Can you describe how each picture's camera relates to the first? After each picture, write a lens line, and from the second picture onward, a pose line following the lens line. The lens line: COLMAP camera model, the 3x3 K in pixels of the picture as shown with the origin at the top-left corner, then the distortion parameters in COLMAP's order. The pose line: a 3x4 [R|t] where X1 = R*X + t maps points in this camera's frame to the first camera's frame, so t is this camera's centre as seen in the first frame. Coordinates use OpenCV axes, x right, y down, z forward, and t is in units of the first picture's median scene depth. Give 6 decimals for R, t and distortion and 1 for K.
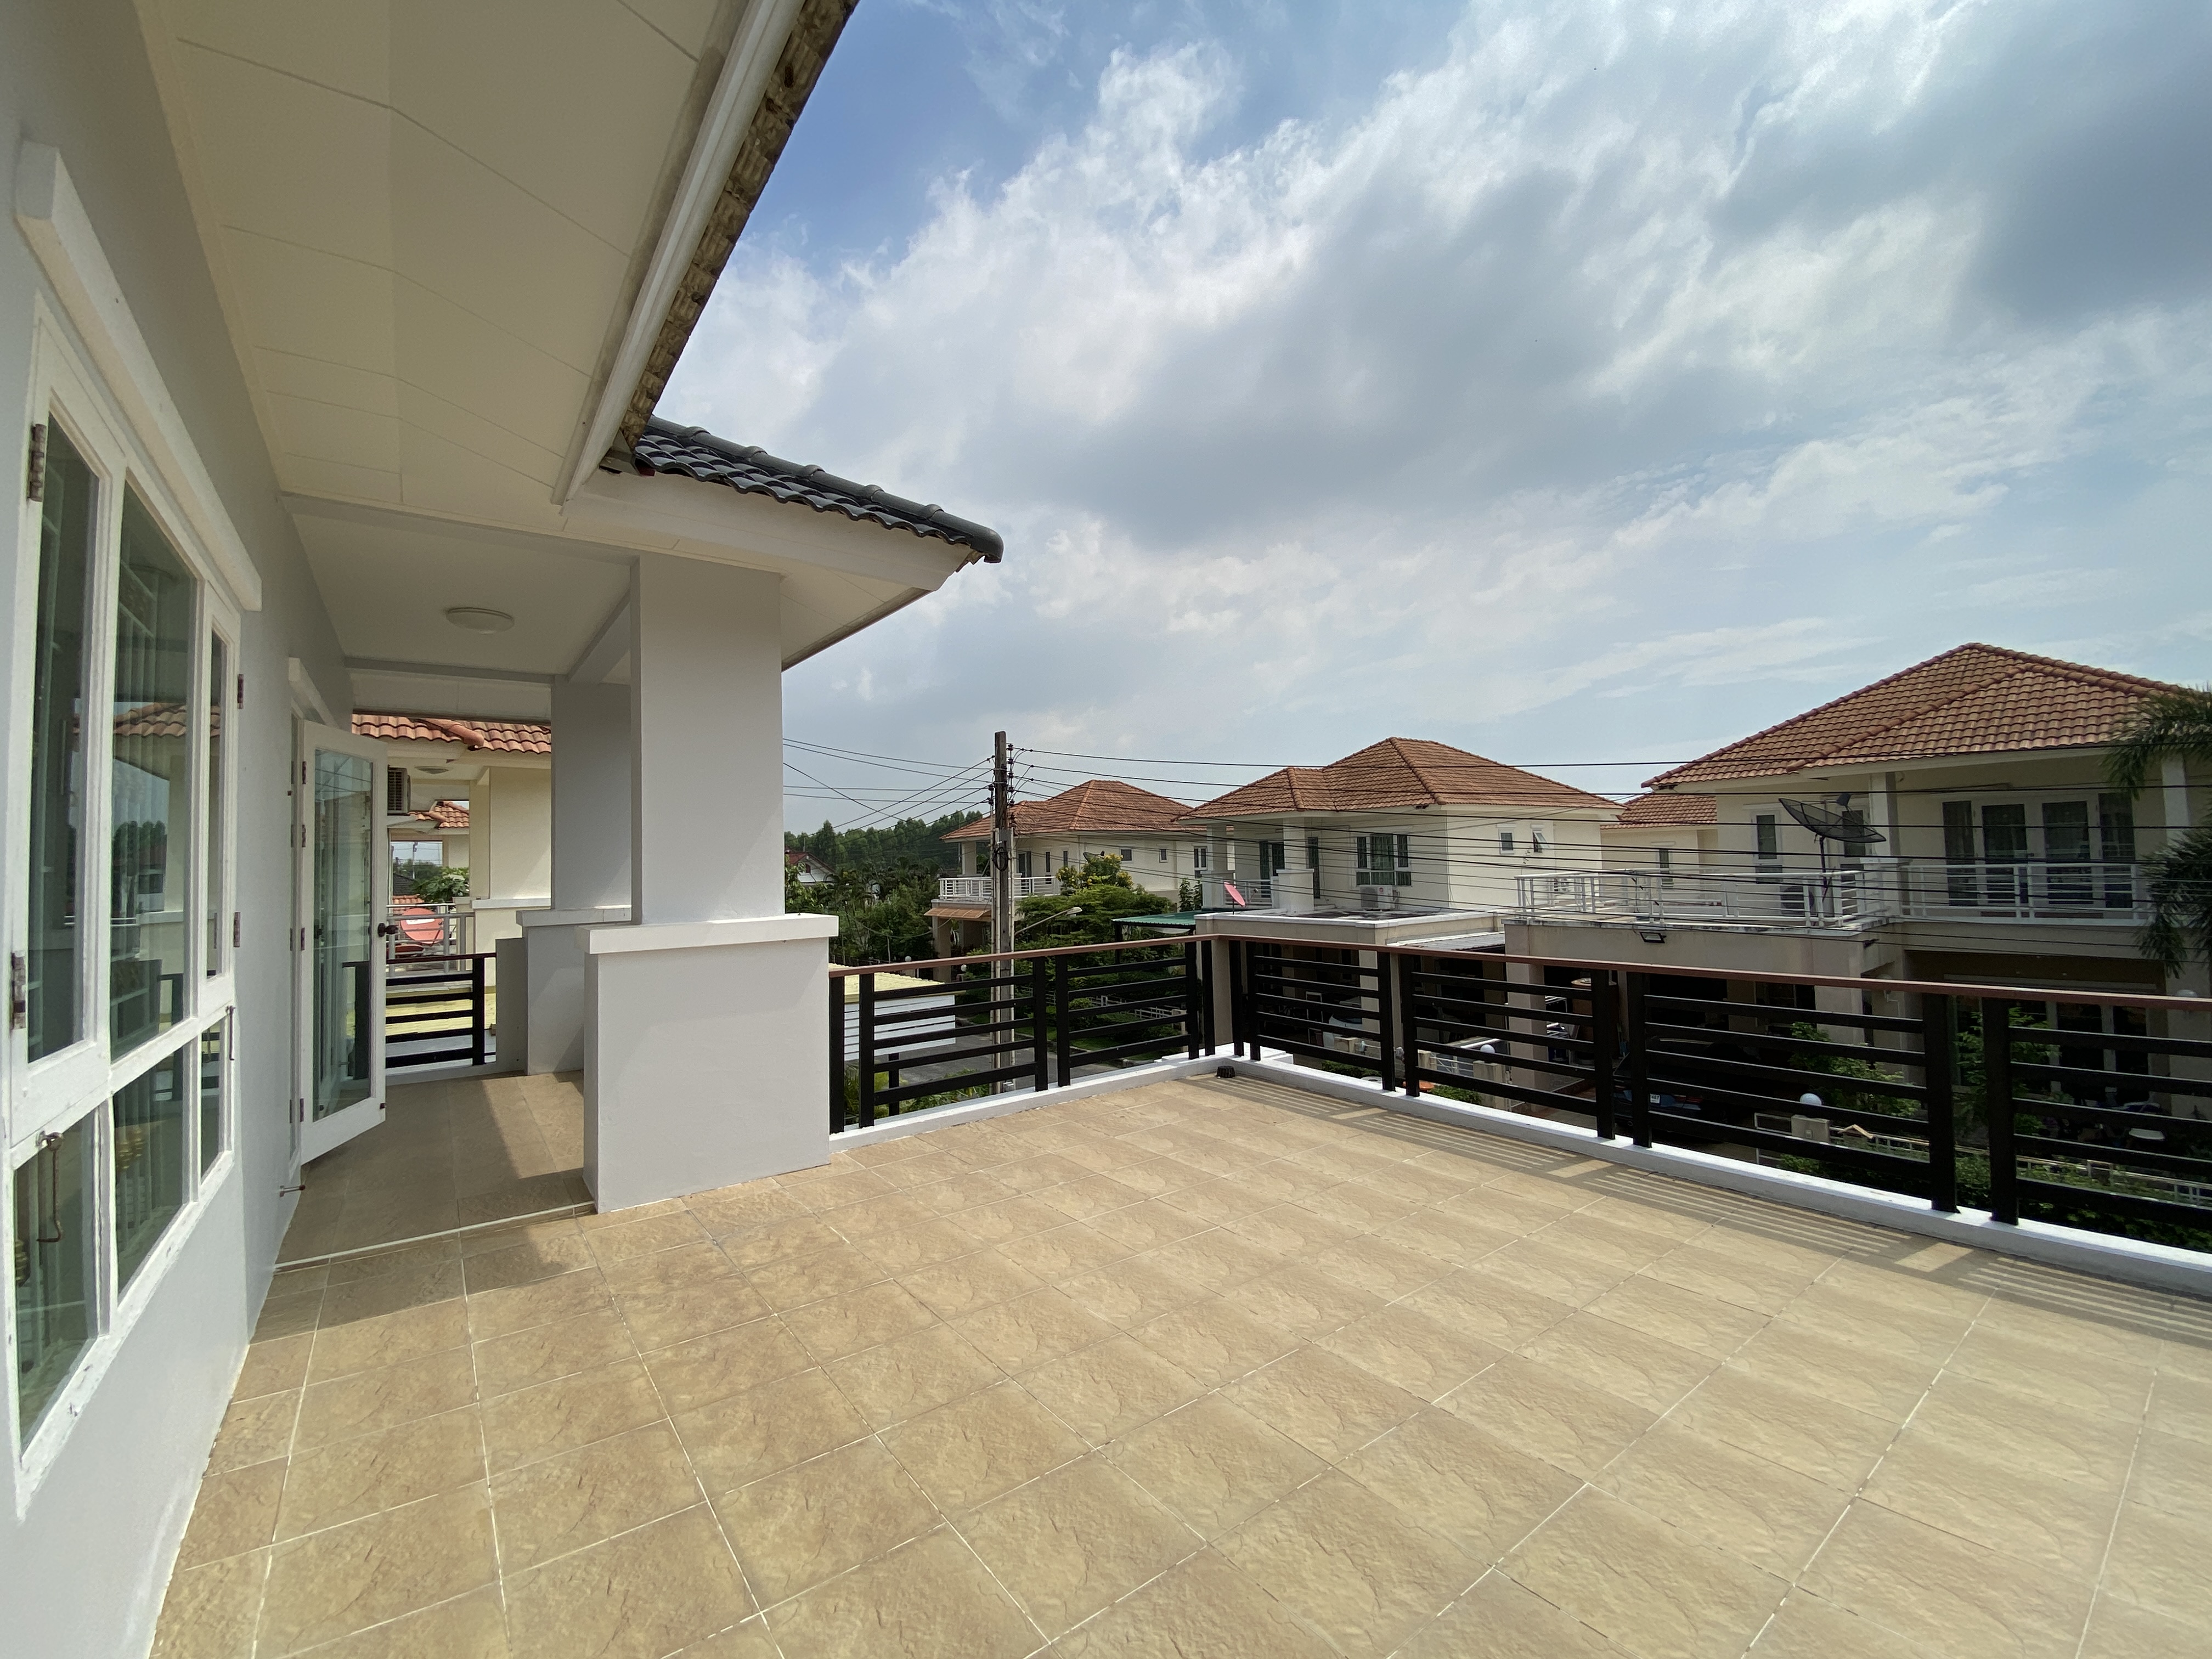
lens RADIAL K [[902.9, 0, 1106.0], [0, 902.9, 829.5], [0, 0, 1]] dist [0.019159, -0.020384]
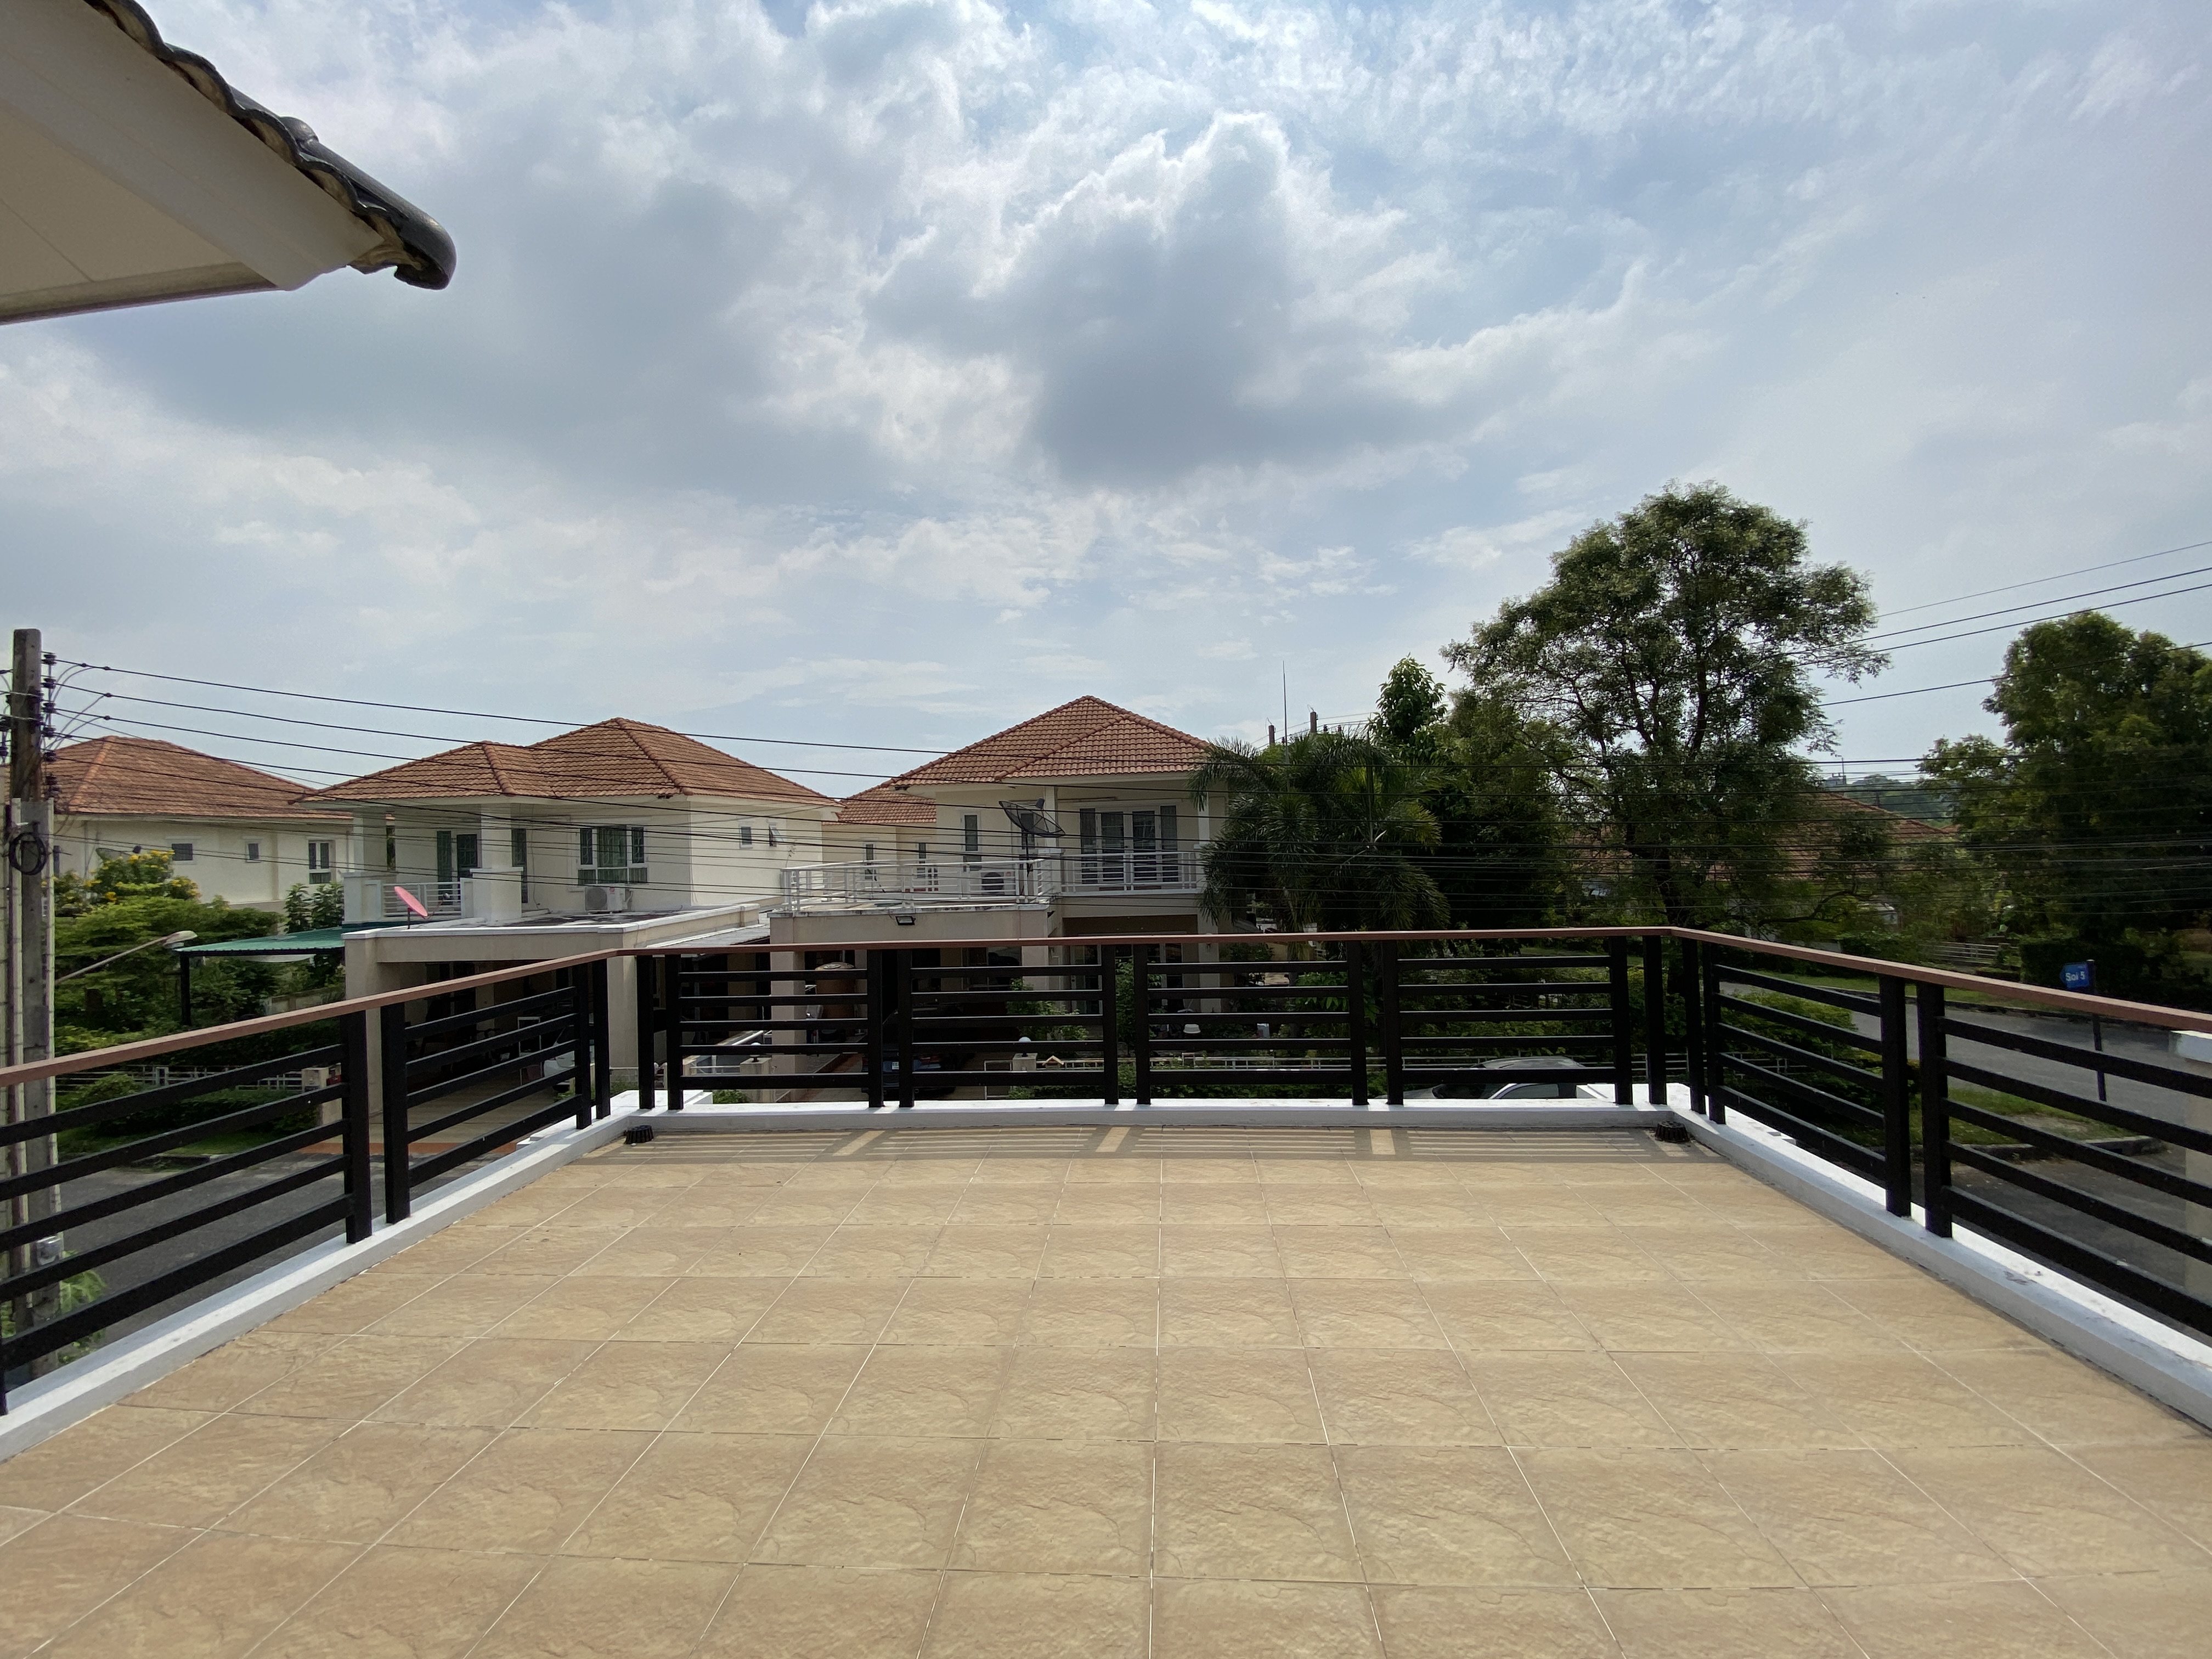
lens RADIAL K [[884.8, 0, 1114.1], [0, 884.8, 853.2], [0, 0, 1]] dist [0.028580, -0.018144]
pose [[0.656266, -0.007304, 0.754494, -0.153563], [-0.015693, 0.999605, 0.023327, 0.014435], [-0.754366, -0.027149, 0.655892, 0.218604]]
